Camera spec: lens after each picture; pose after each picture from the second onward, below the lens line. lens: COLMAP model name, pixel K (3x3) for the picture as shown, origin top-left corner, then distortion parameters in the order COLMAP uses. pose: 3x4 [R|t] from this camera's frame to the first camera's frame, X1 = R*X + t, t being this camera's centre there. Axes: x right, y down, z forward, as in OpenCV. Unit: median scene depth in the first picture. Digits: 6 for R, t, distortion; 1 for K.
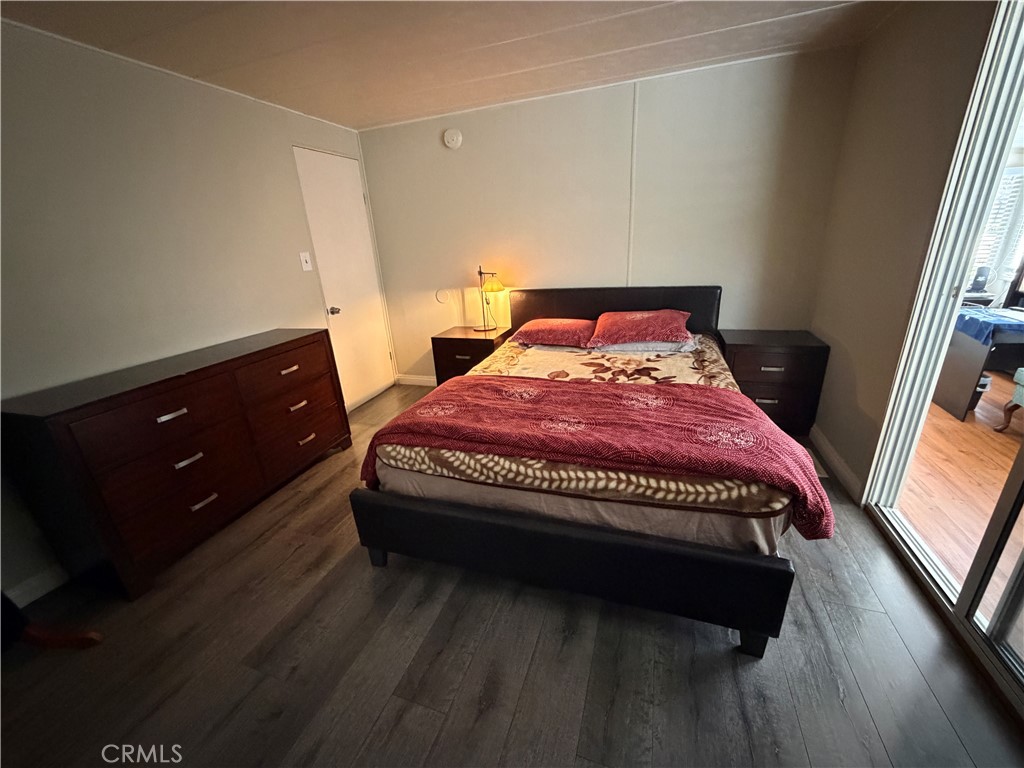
lens RADIAL K [[411.6, 0, 511.5], [0, 411.6, 385.3], [0, 0, 1]] dist [-0.001135, 0.000290]
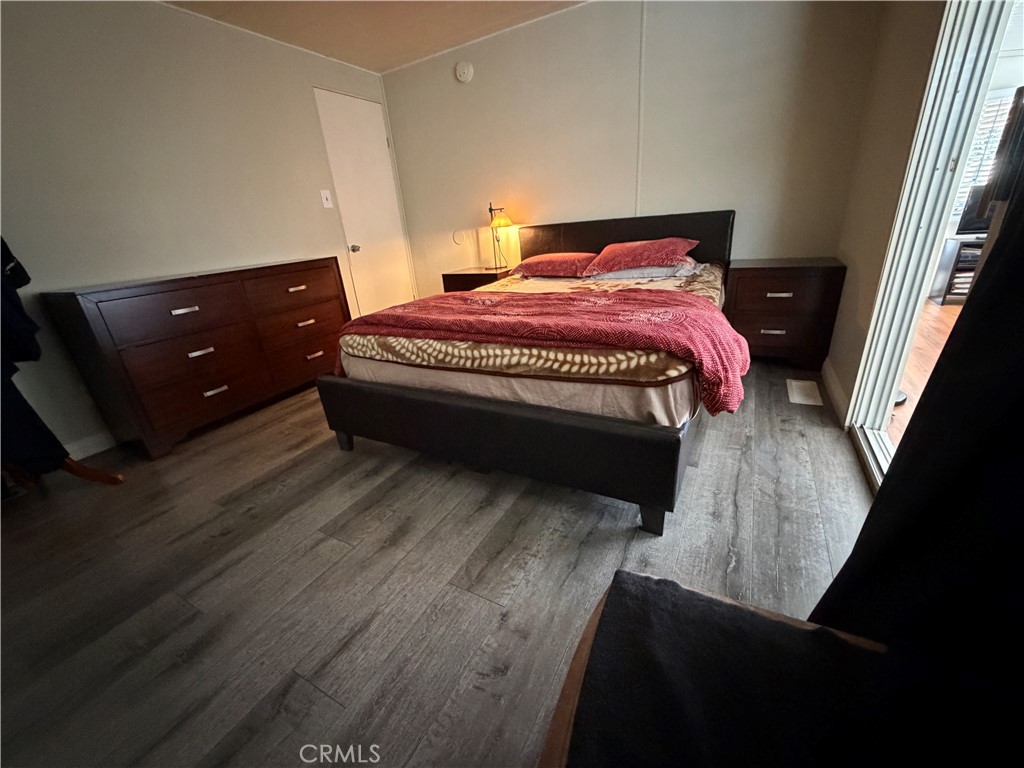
lens RADIAL K [[411.6, 0, 512.5], [0, 411.6, 387.7], [0, 0, 1]] dist [-0.001135, 0.000290]
pose [[0.985589, 0.042958, -0.163613, 0.328127], [-0.034726, 0.997999, 0.052847, 0.218659], [0.165556, -0.046404, 0.985108, -0.014508]]
